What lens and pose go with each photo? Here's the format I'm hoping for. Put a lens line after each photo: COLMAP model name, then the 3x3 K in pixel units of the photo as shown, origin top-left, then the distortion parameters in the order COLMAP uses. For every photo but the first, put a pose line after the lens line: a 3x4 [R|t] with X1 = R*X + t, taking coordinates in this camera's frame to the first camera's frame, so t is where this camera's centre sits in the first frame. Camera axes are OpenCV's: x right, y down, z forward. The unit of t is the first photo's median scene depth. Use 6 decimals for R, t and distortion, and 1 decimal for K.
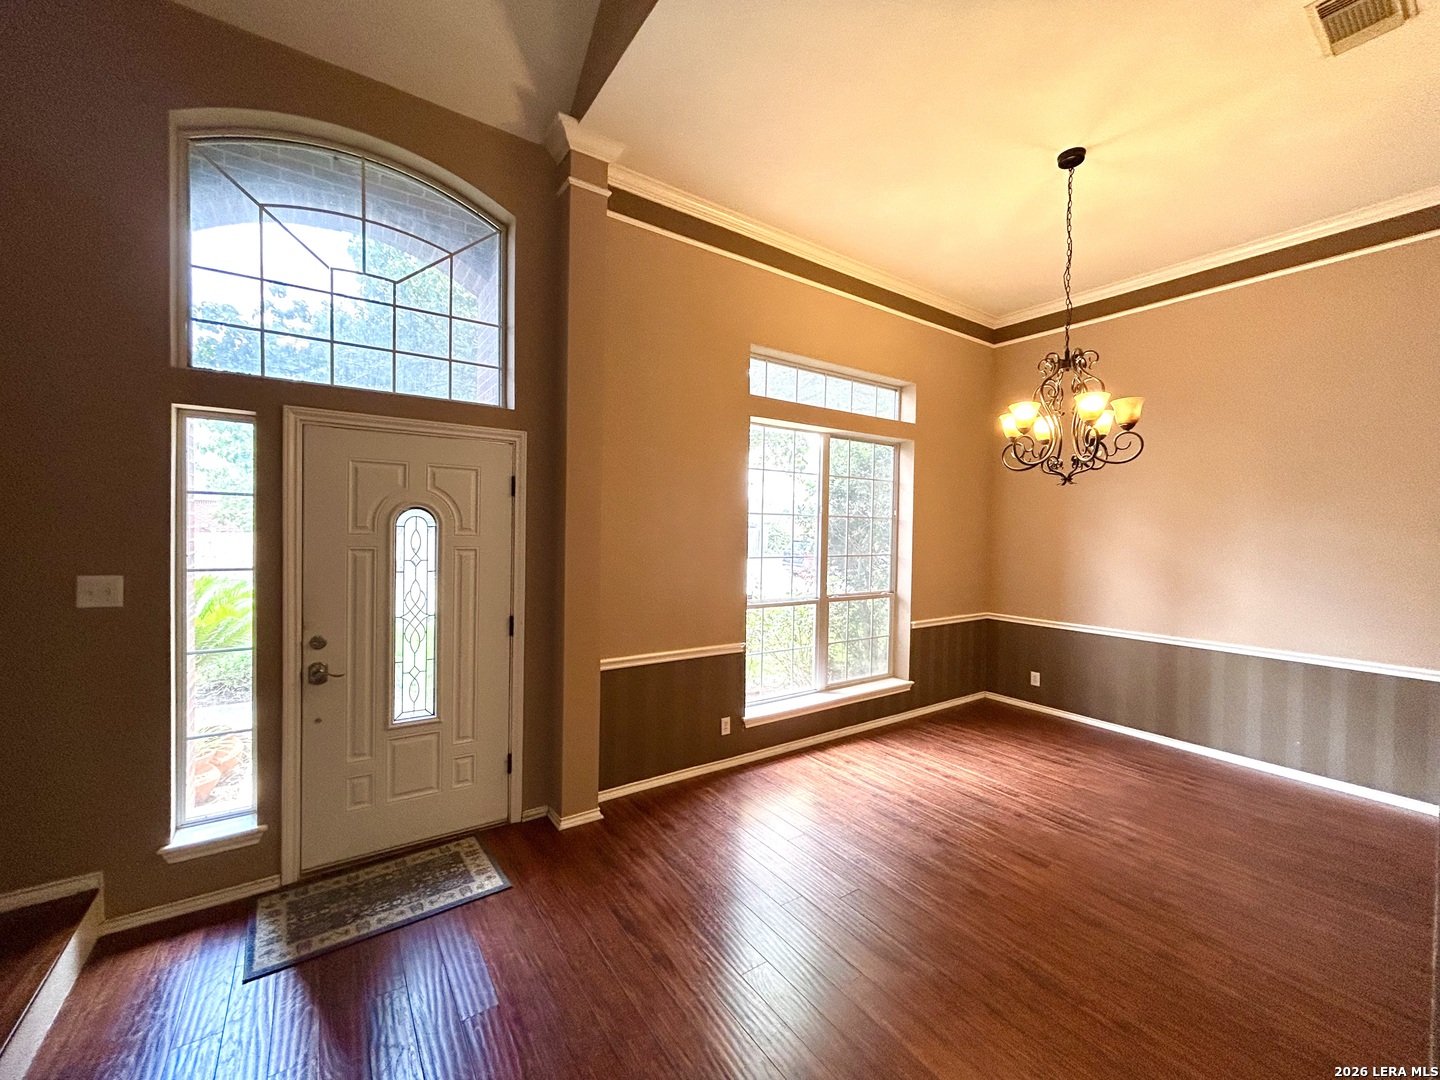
lens RADIAL K [[577.6, 0, 720.2], [0, 577.6, 547.4], [0, 0, 1]] dist [-0.000008, 0.000199]
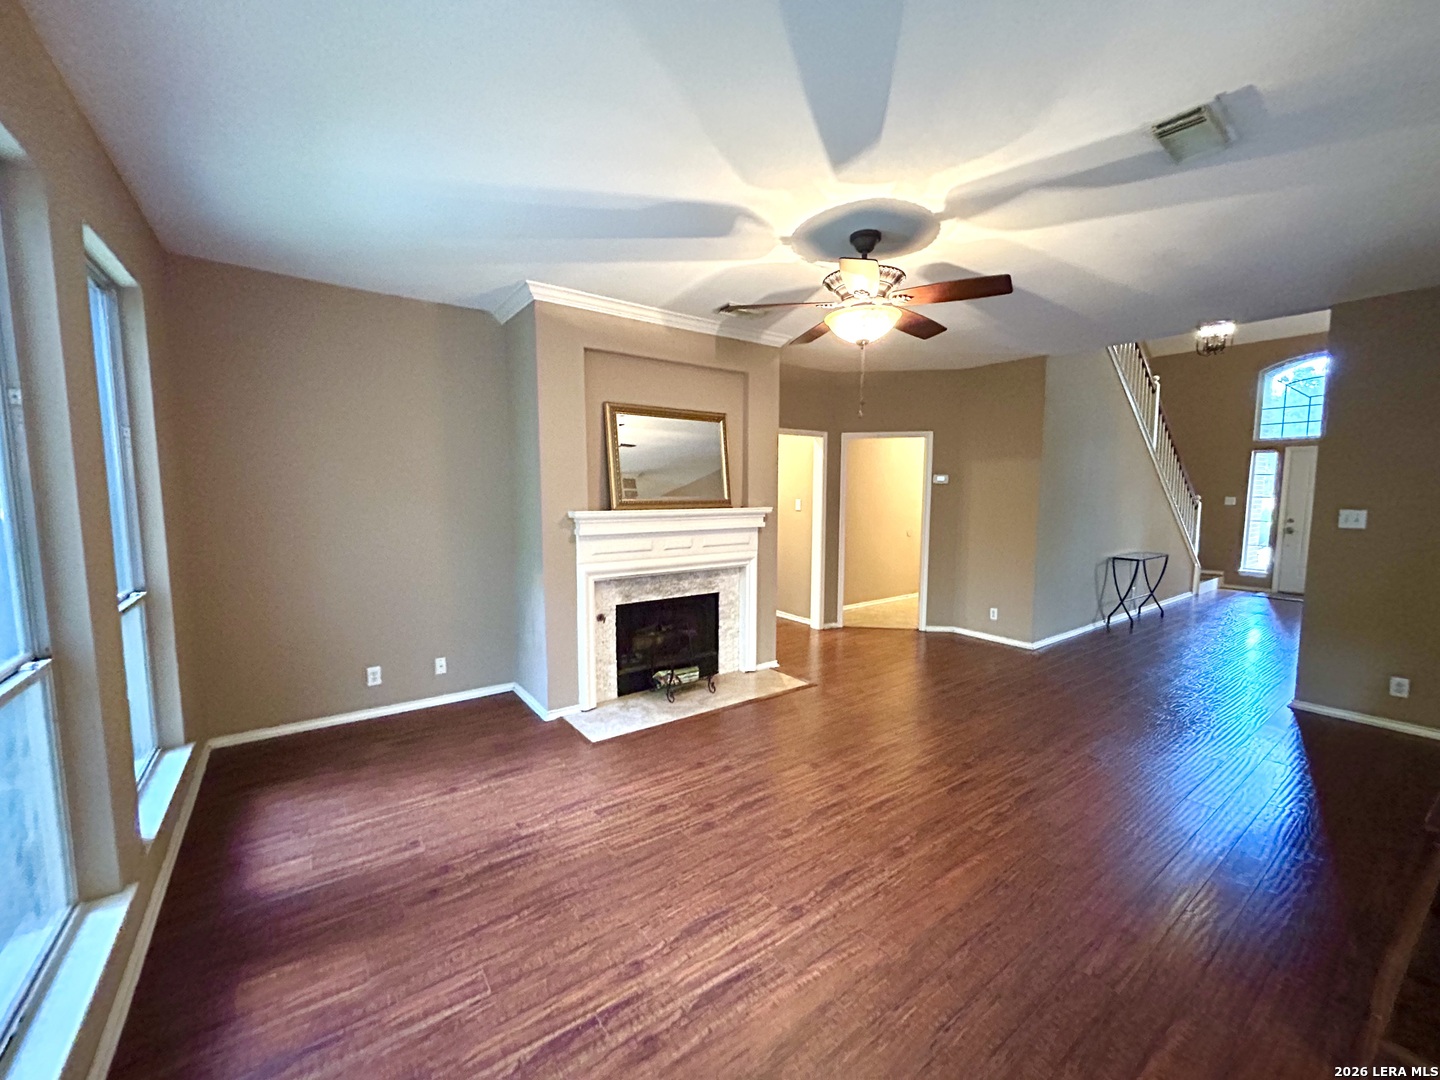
lens RADIAL K [[577.6, 0, 712.9], [0, 577.6, 542.4], [0, 0, 1]] dist [-0.000008, 0.000199]
pose [[0.023694, 0.069785, -0.997281, 0.675392], [-0.030977, 0.997133, 0.069039, 0.045662], [0.999239, 0.029257, 0.025788, -0.633896]]
